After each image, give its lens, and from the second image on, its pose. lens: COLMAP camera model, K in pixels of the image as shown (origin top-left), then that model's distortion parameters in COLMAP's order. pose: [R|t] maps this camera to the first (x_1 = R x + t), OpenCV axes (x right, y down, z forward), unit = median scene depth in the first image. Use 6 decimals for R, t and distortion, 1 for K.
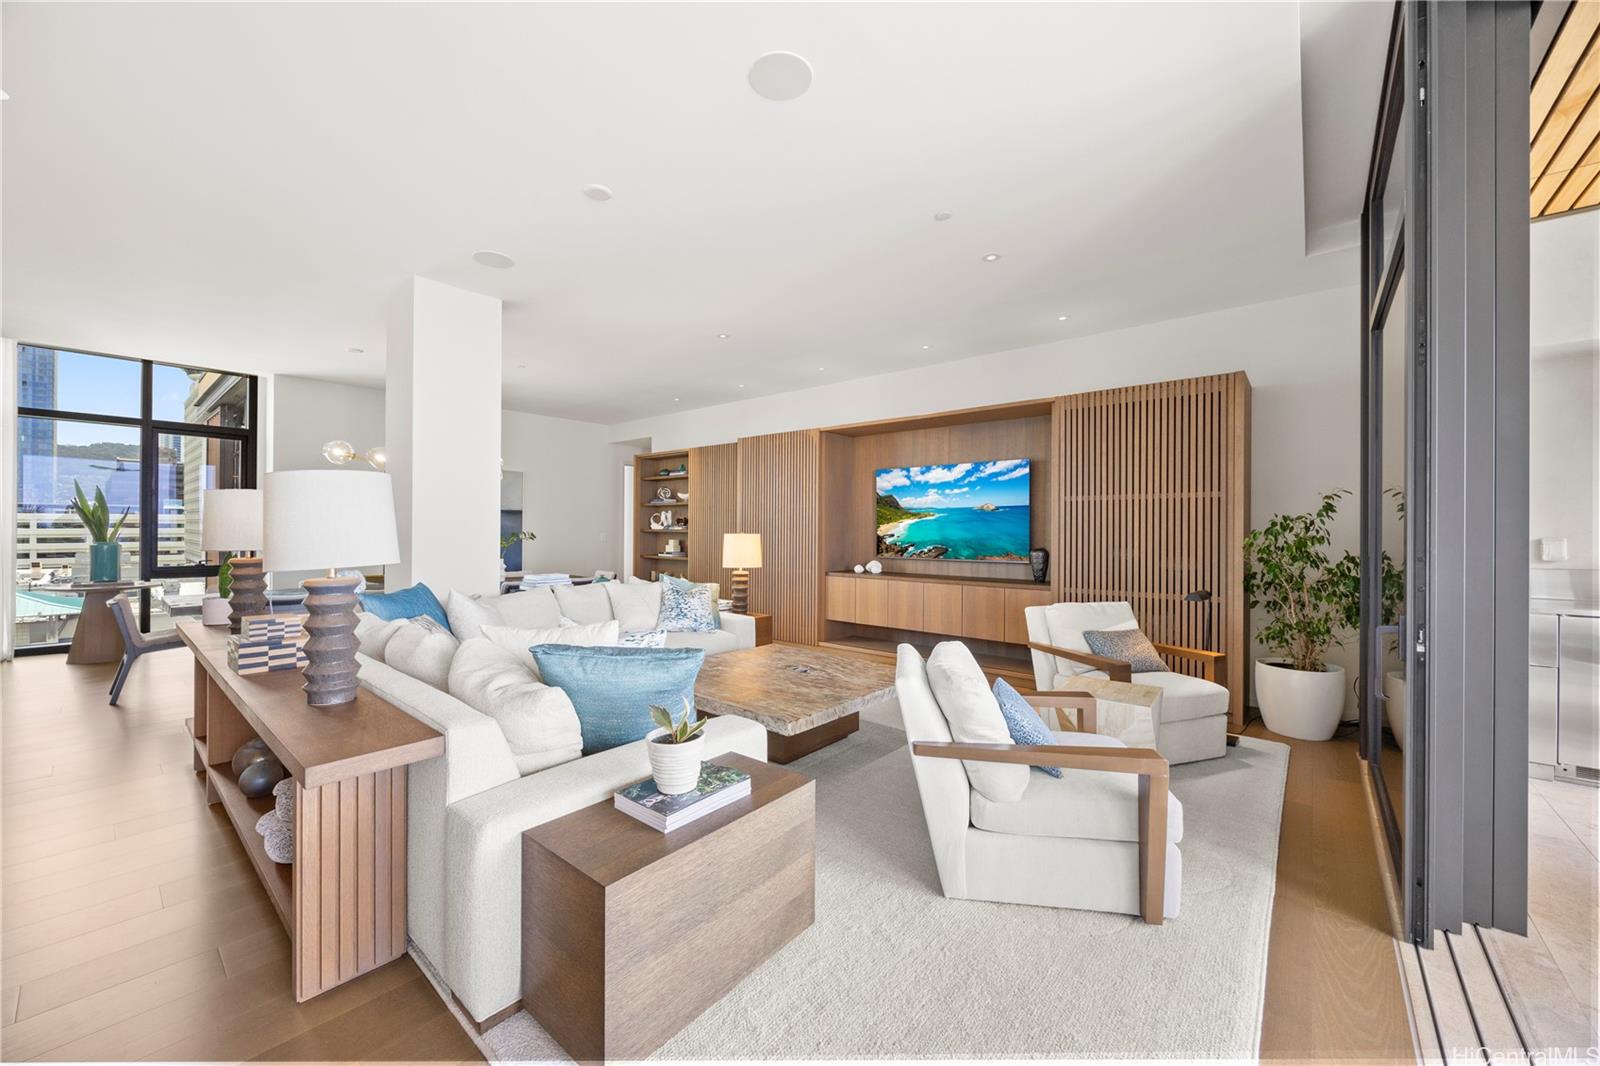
lens RADIAL K [[620.1, 0, 783.9], [0, 620.1, 529.8], [0, 0, 1]] dist [-0.000742, 0.000309]
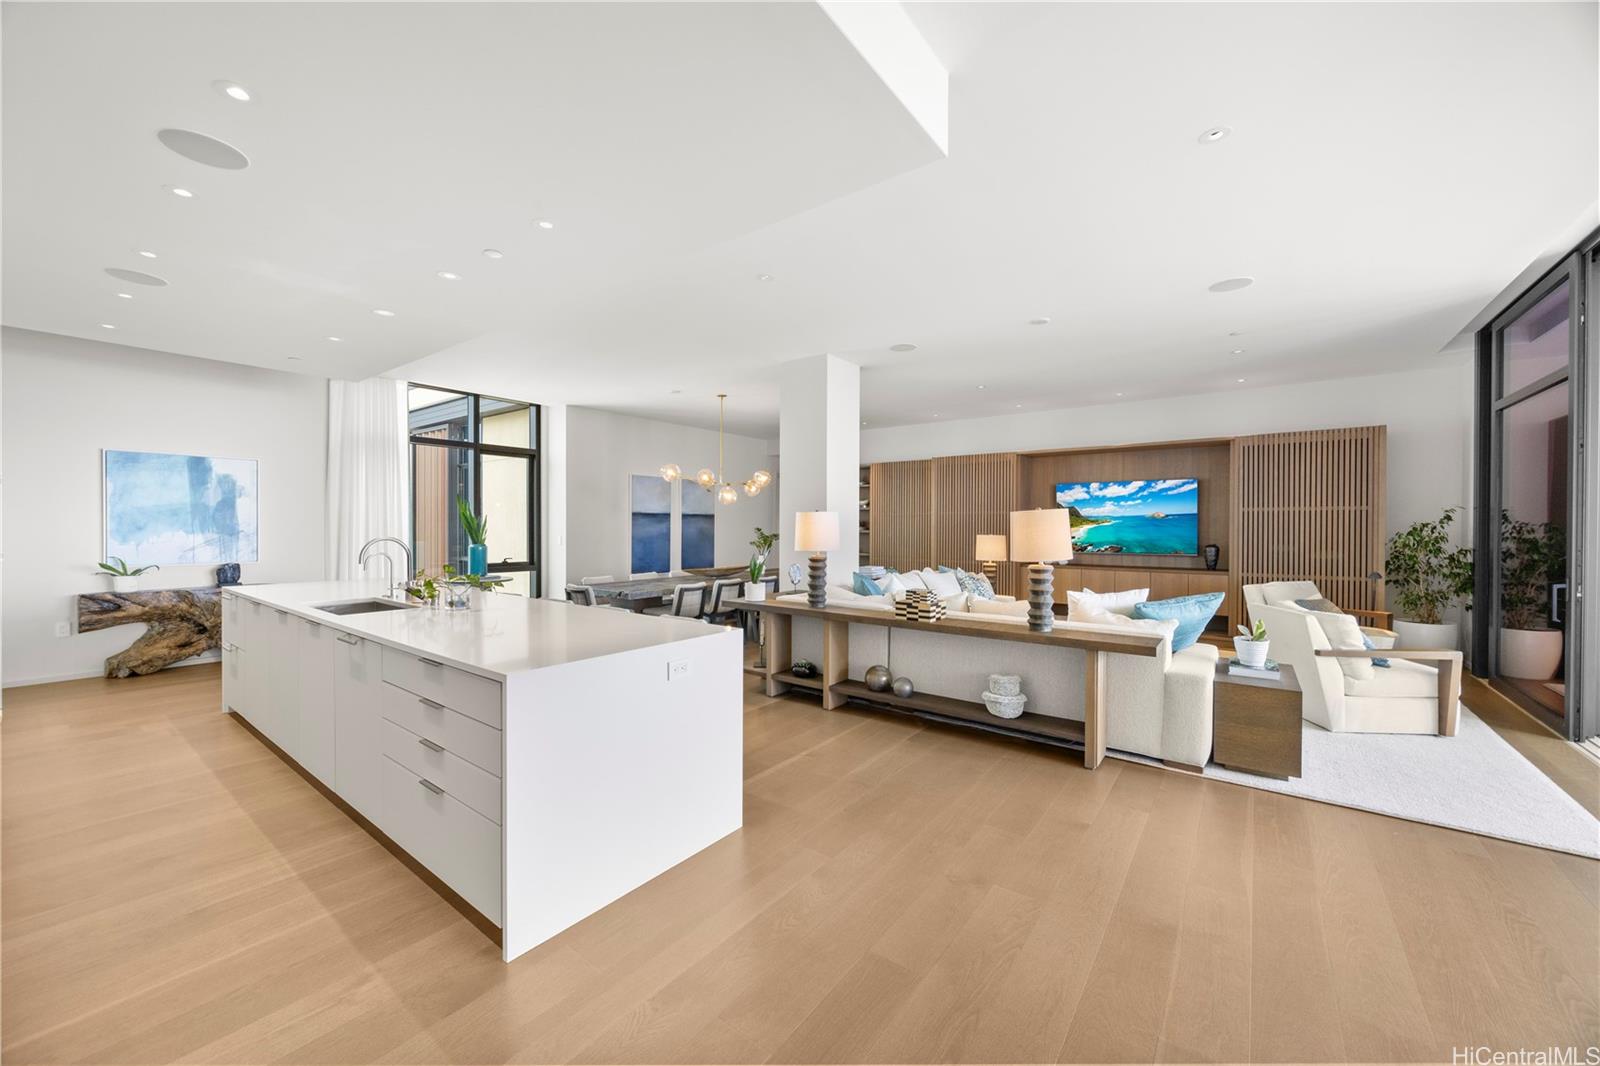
lens RADIAL K [[620.1, 0, 799.3], [0, 620.1, 539.3], [0, 0, 1]] dist [-0.000742, 0.000309]
pose [[0.997973, -0.005258, 0.063428, -0.517219], [0.004399, 0.999897, 0.013671, -0.006706], [-0.063493, -0.013365, 0.997893, -0.266768]]
